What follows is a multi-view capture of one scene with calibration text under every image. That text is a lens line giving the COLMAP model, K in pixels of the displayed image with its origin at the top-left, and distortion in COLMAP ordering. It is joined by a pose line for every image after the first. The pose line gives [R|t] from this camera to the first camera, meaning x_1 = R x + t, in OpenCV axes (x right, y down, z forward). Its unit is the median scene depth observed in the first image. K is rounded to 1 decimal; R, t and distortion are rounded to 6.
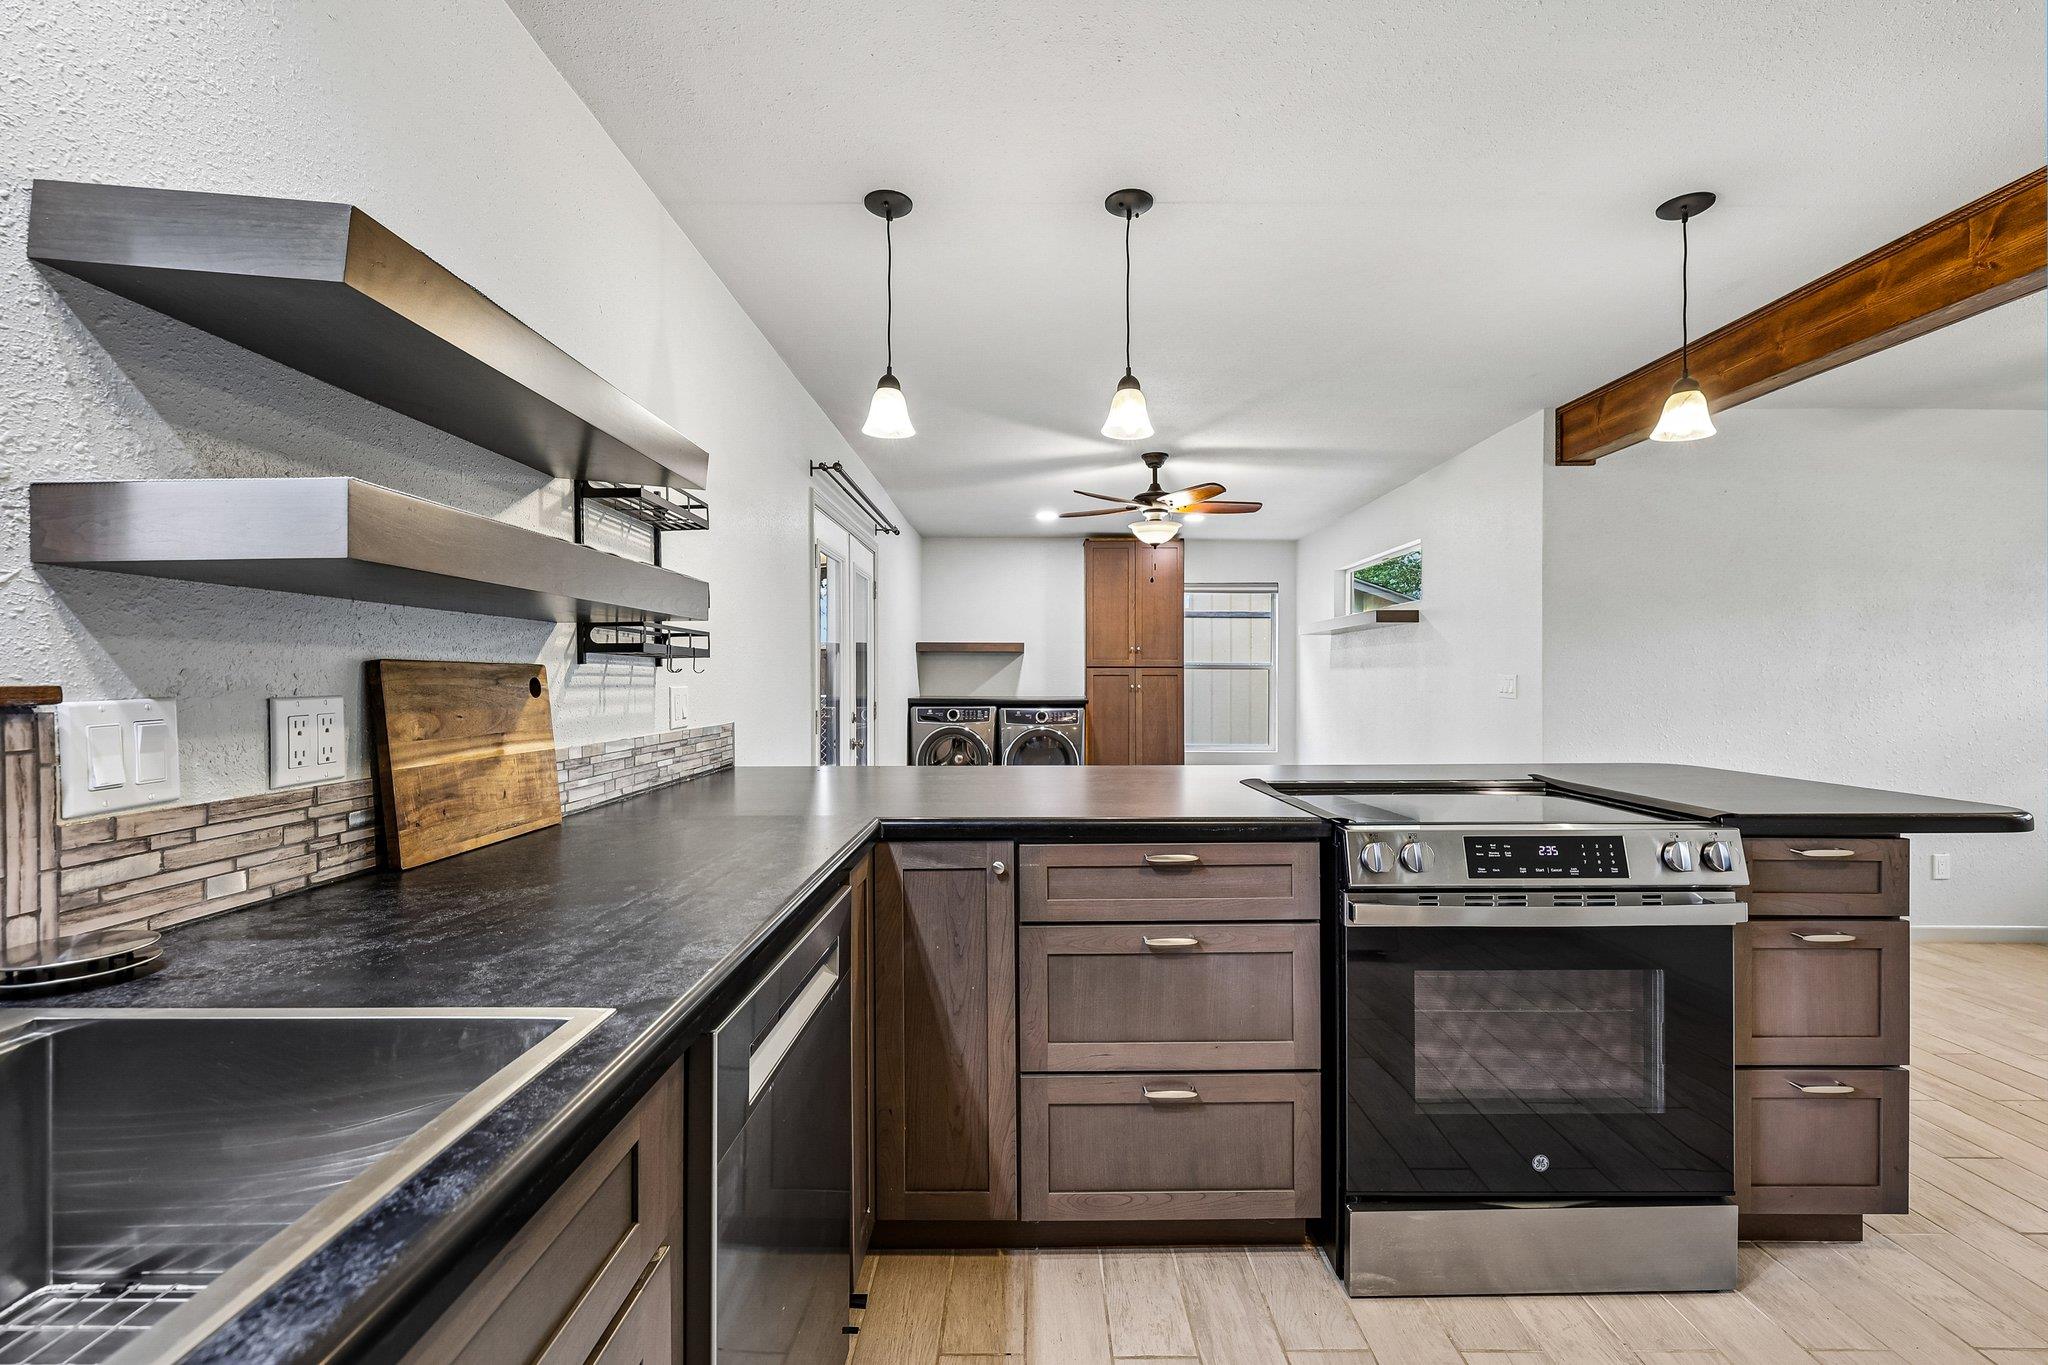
lens RADIAL K [[865.9, 0, 1019.2], [0, 865.9, 682.7], [0, 0, 1]] dist [-0.008079, 0.000134]
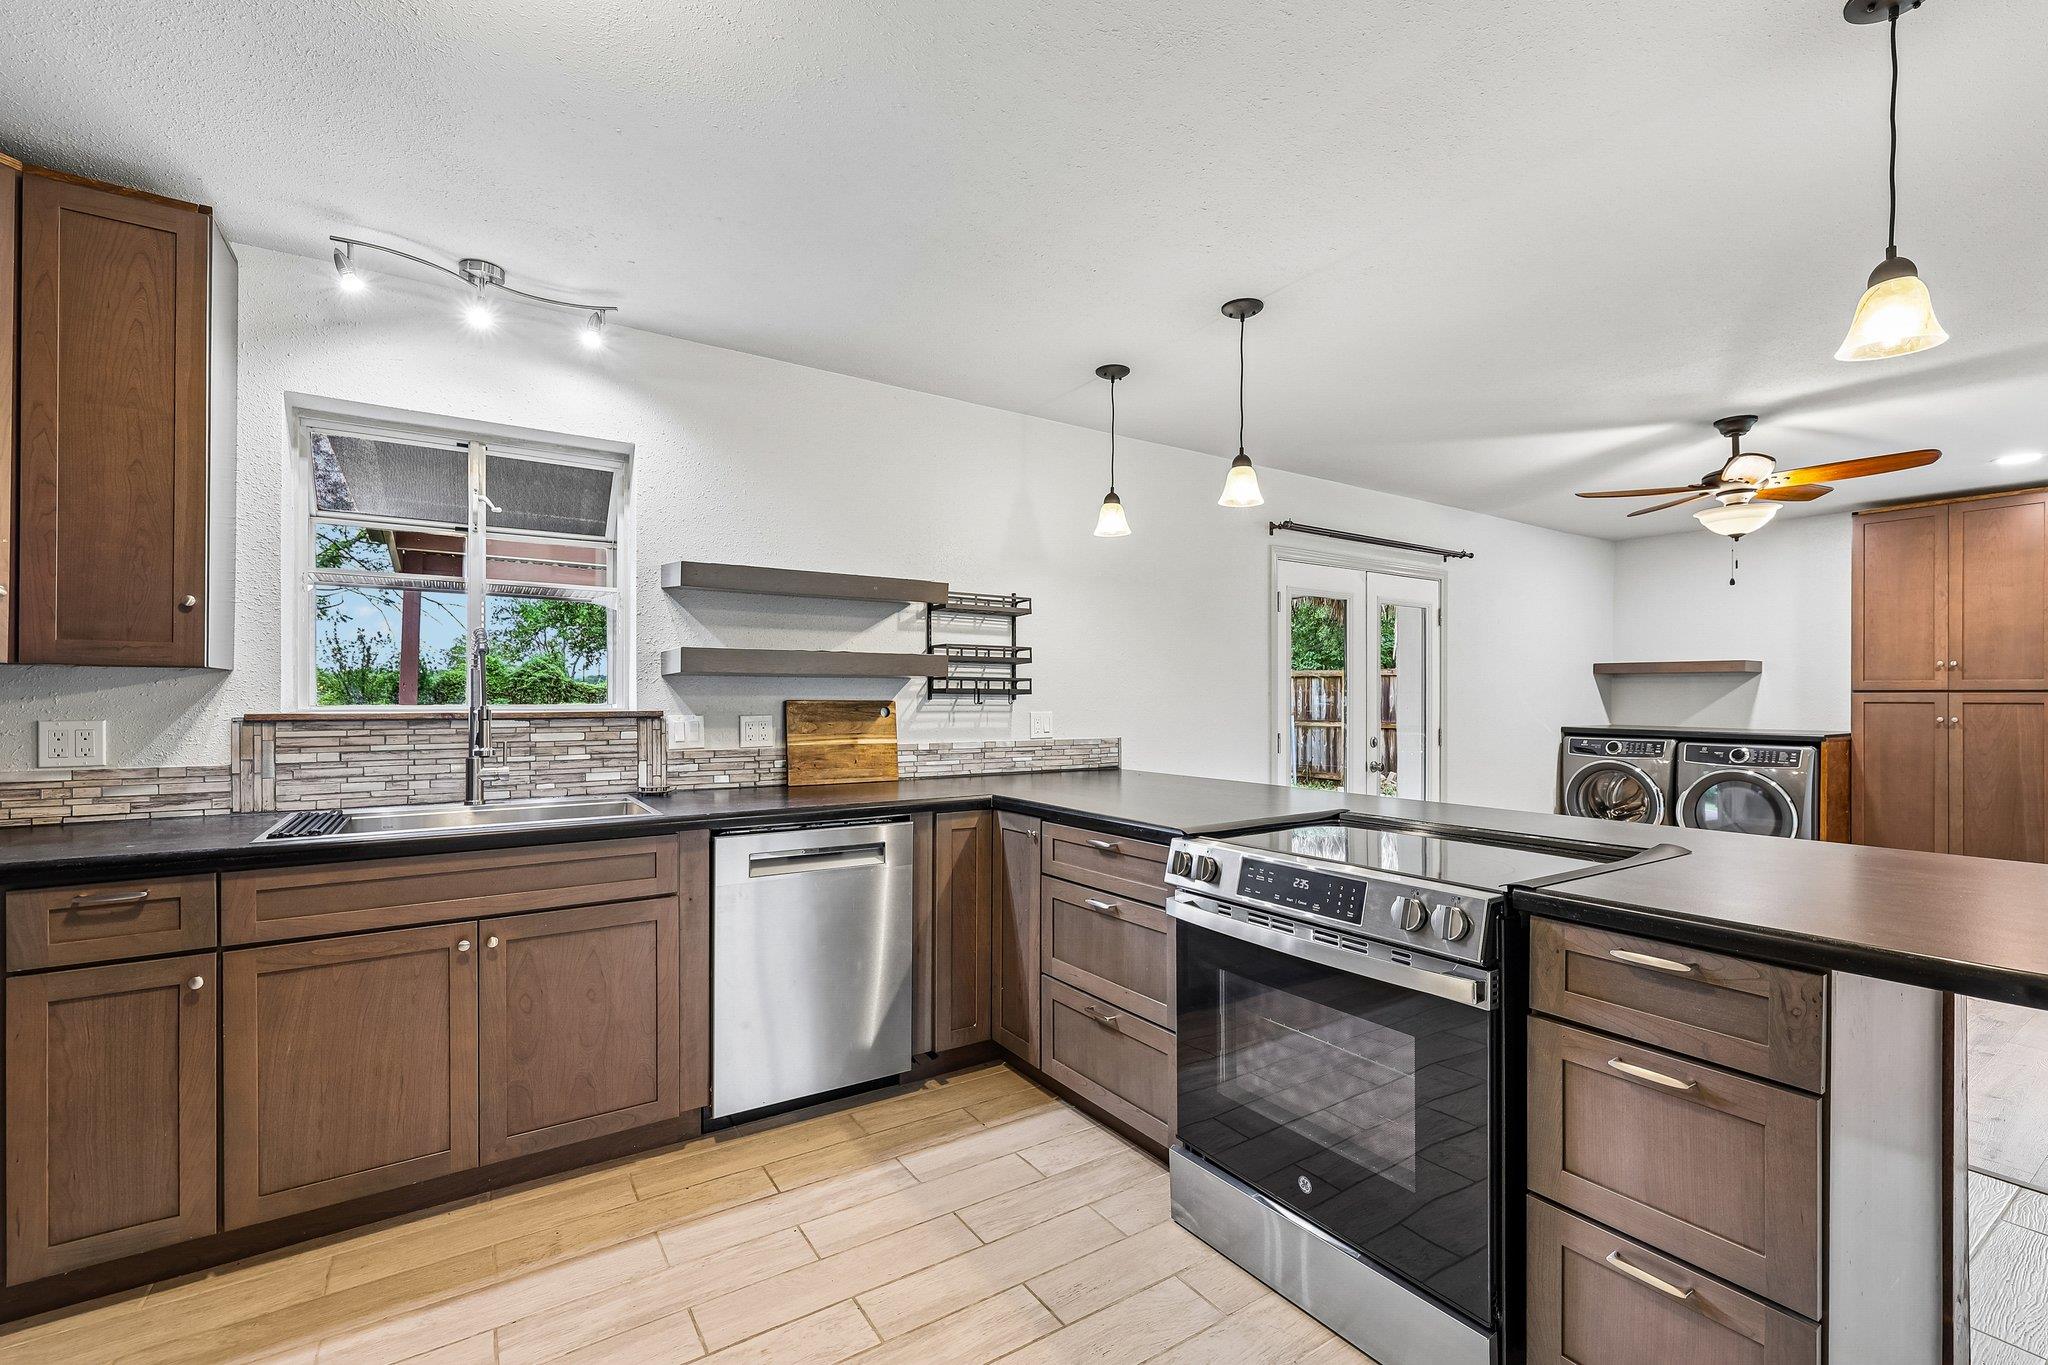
lens RADIAL K [[865.9, 0, 1016.9], [0, 865.9, 698.8], [0, 0, 1]] dist [-0.008079, 0.000134]
pose [[0.555287, 0.003786, -0.831650, 1.166476], [-0.007669, 0.999970, -0.000569, -0.023765], [0.831623, 0.006694, 0.555300, 0.115525]]
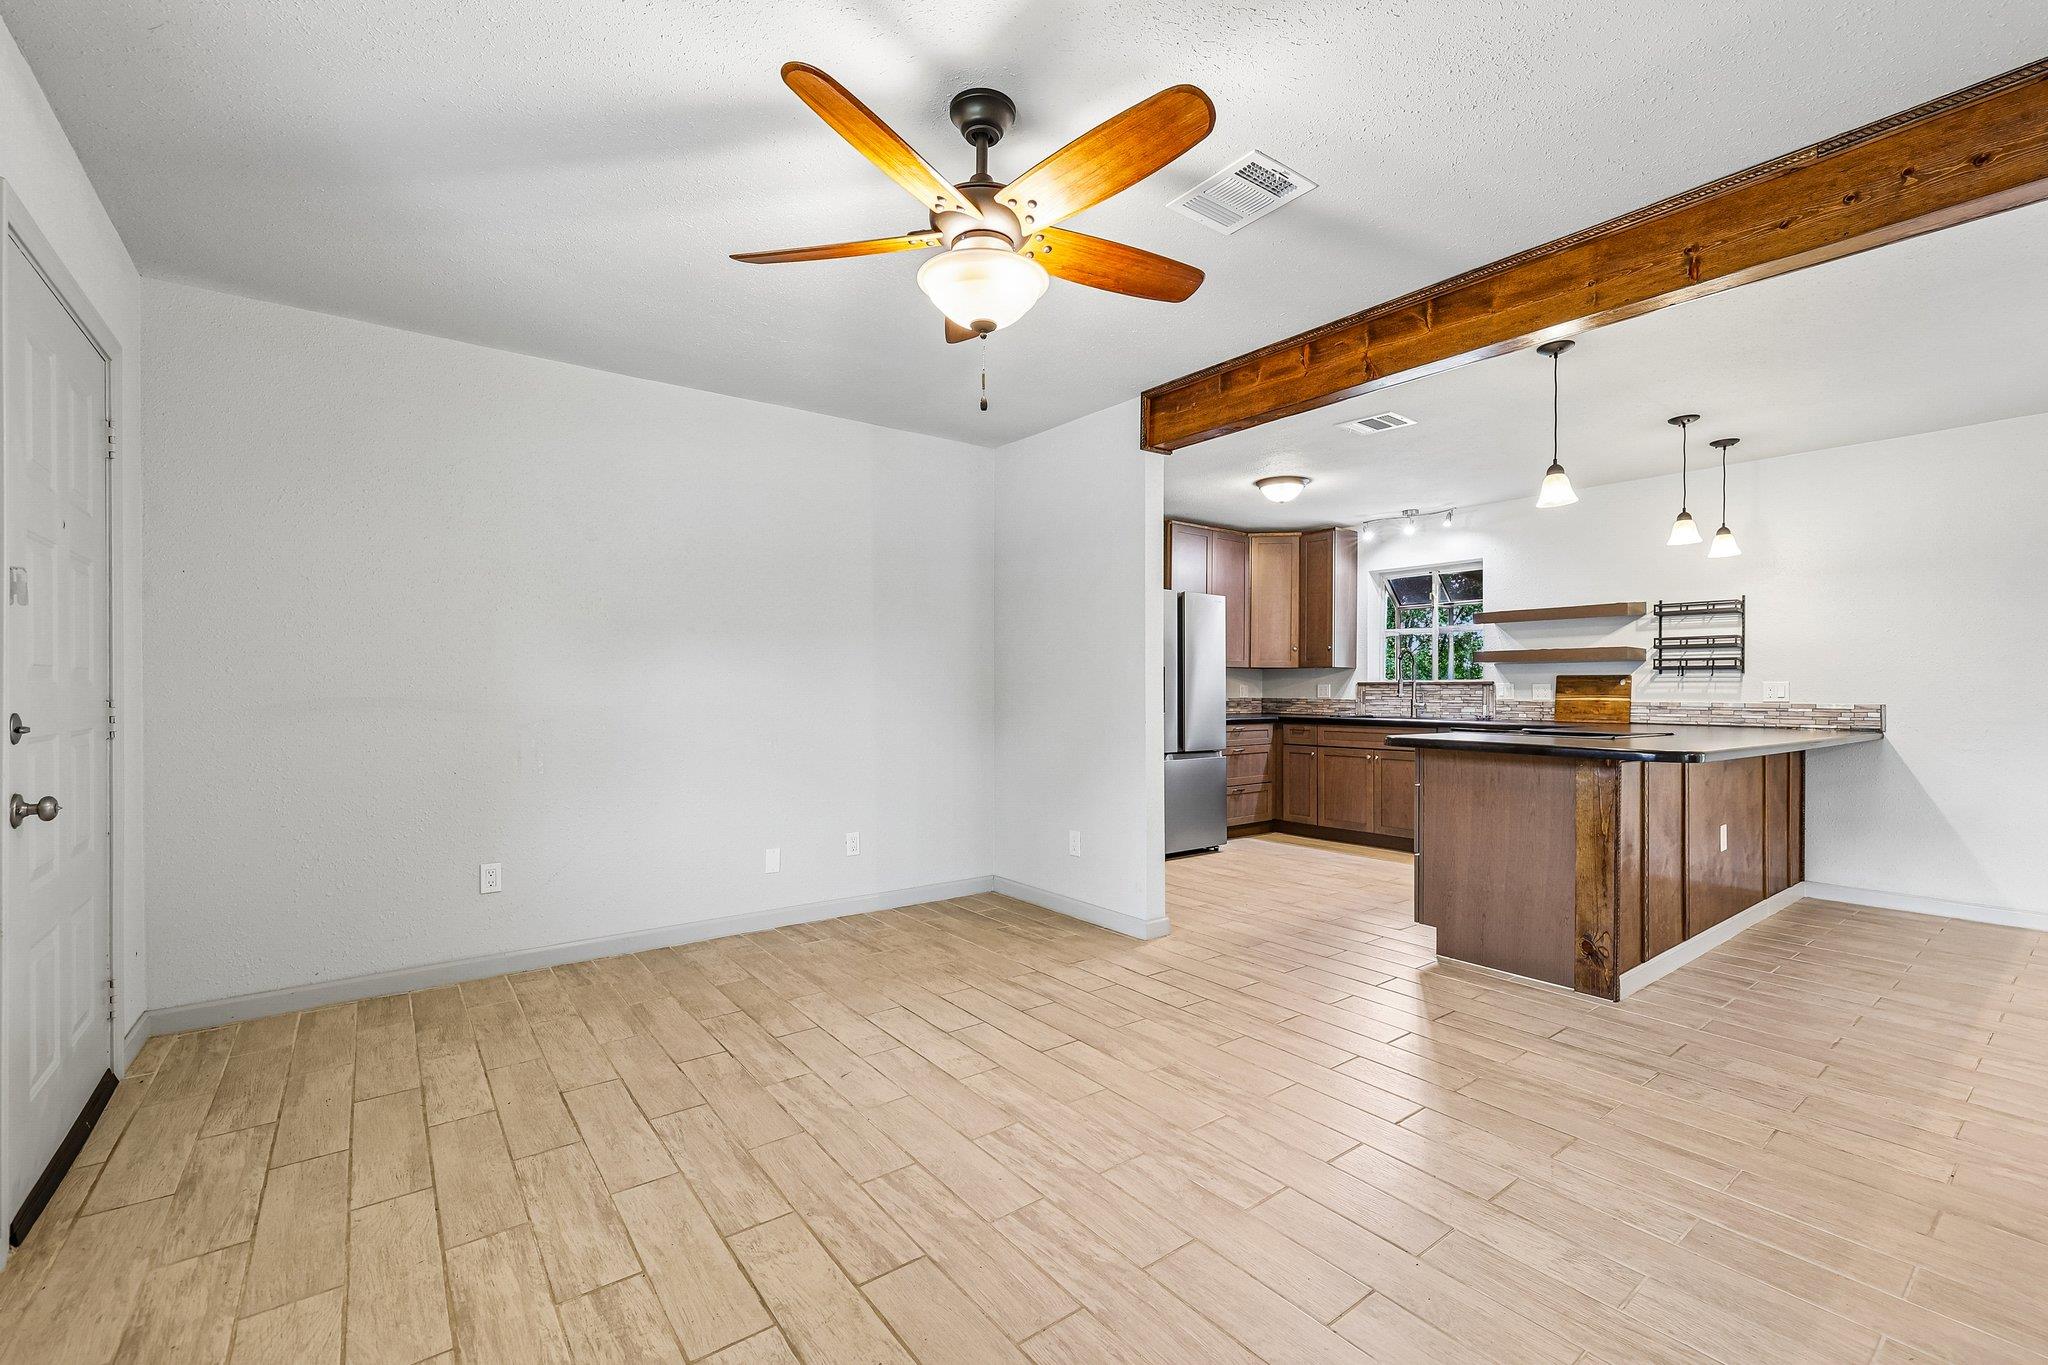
lens RADIAL K [[865.9, 0, 1013.6], [0, 865.9, 690.6], [0, 0, 1]] dist [-0.008079, 0.000134]
pose [[-0.795802, -0.002151, -0.605553, 3.004063], [-0.006906, 0.999961, 0.005524, 0.033531], [0.605517, 0.008578, -0.795786, 2.003018]]
